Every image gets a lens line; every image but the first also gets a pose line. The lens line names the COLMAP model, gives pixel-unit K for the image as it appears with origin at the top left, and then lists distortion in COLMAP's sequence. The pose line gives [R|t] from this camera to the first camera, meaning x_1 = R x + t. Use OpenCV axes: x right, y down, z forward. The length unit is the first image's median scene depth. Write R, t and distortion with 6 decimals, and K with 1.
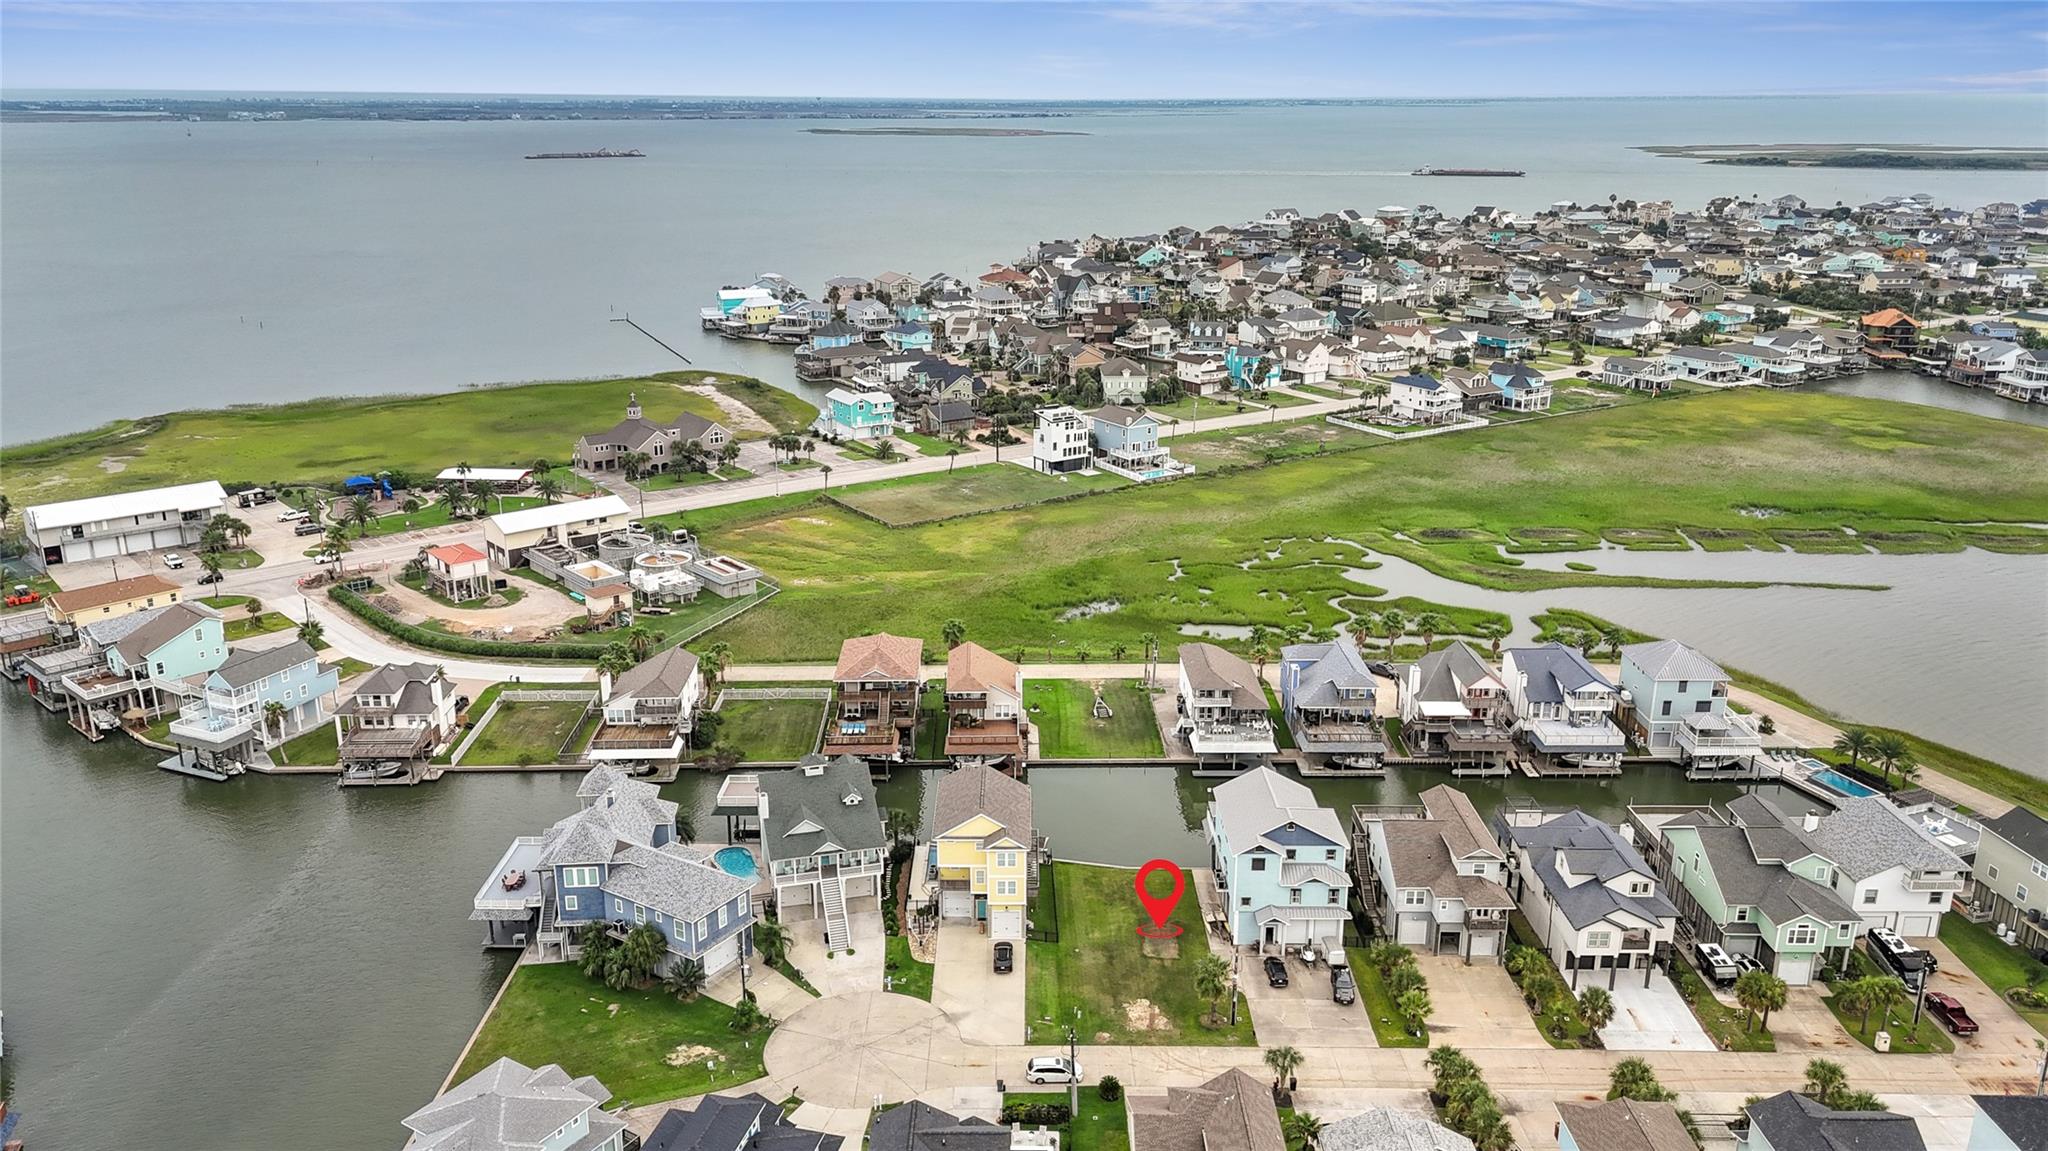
lens RADIAL K [[1484.7, 0, 1024.0], [0, 1484.7, 575.5], [0, 0, 1]] dist [0.090369, -0.083756]
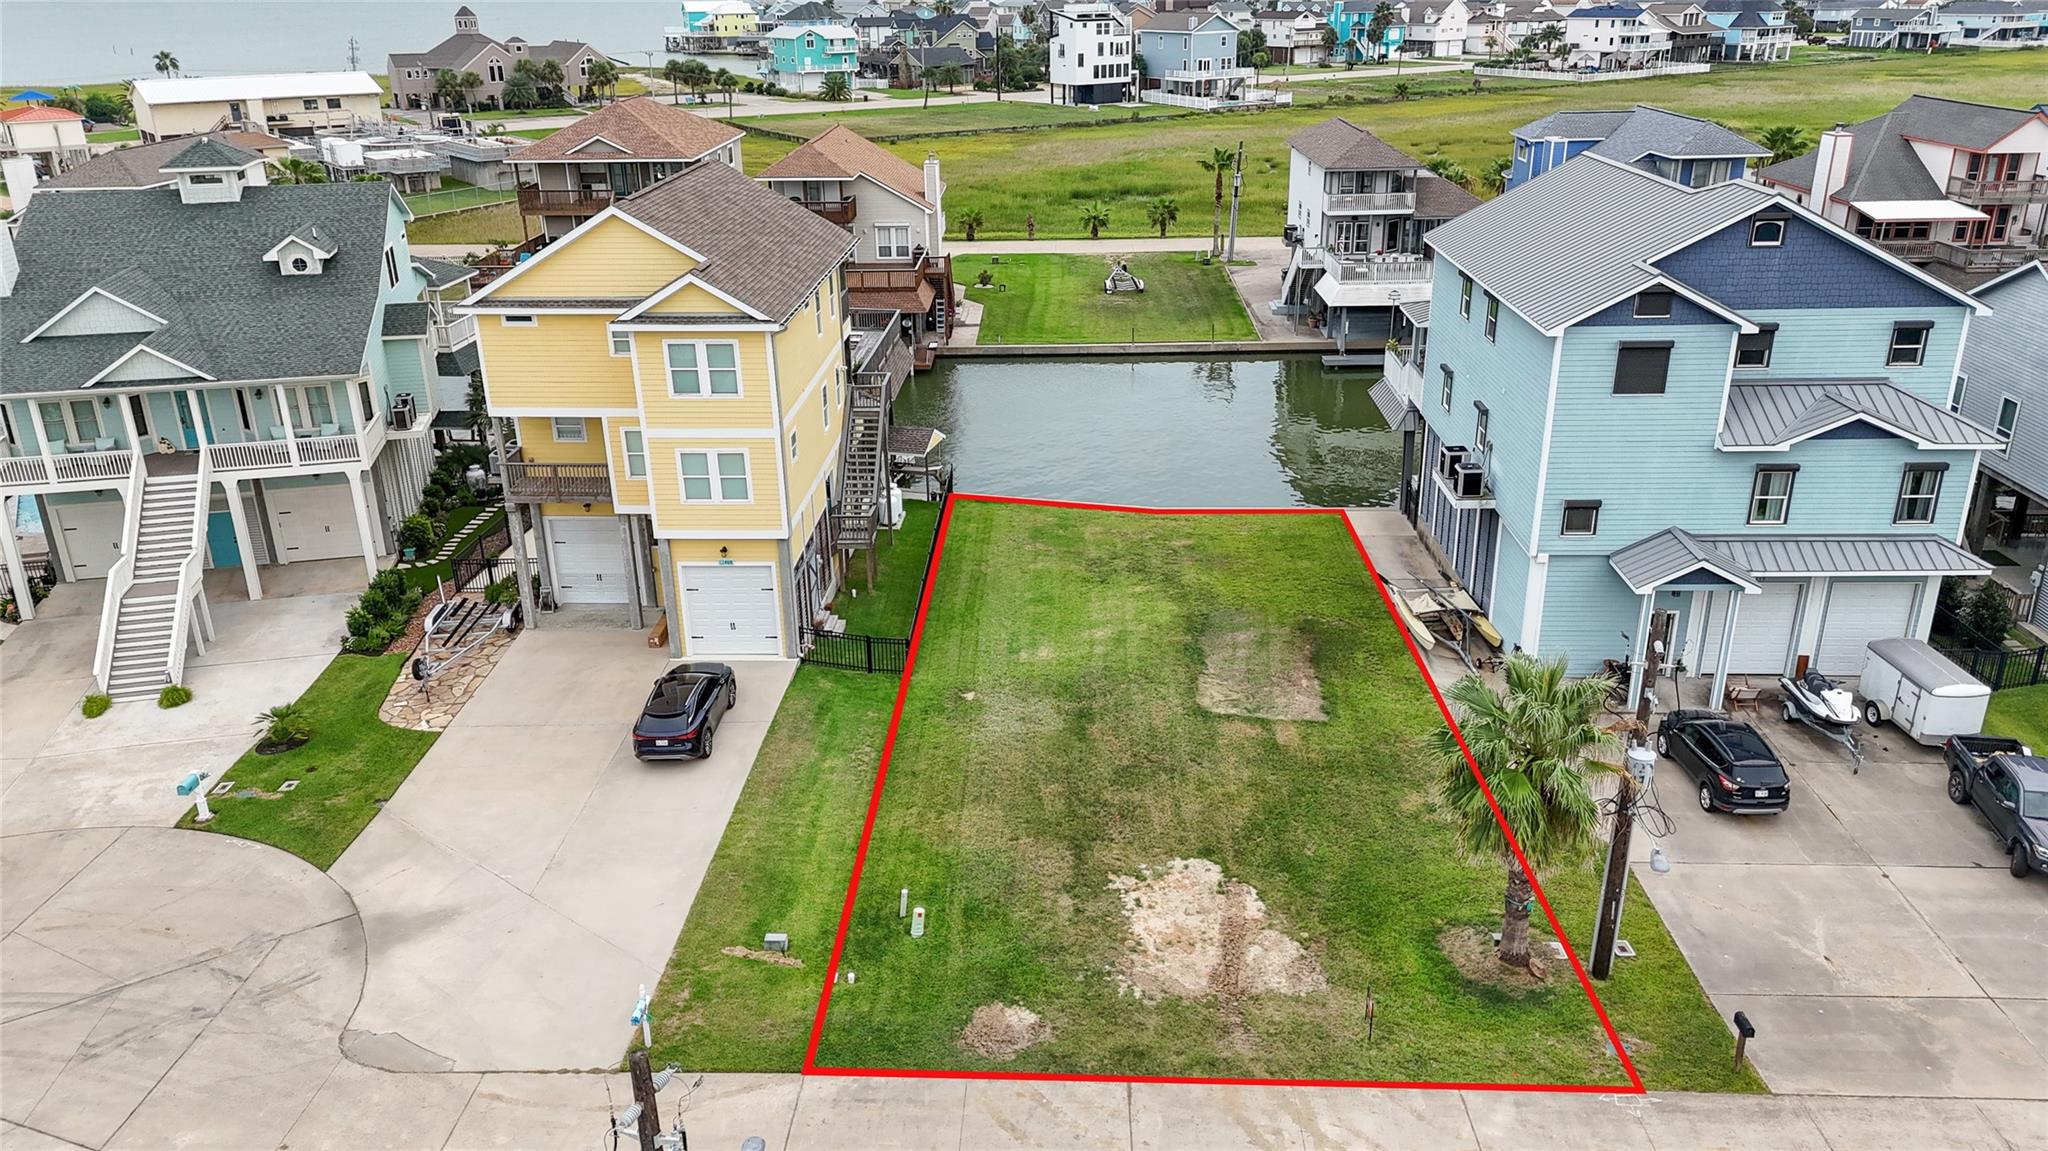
lens RADIAL K [[1484.7, 0, 1024.0], [0, 1484.7, 575.5], [0, 0, 1]] dist [0.090369, -0.083756]
pose [[0.998986, -0.000315, -0.045020, 0.058783], [0.004022, 0.996602, 0.082275, 0.202641], [0.044841, -0.082372, 0.995592, 0.710264]]
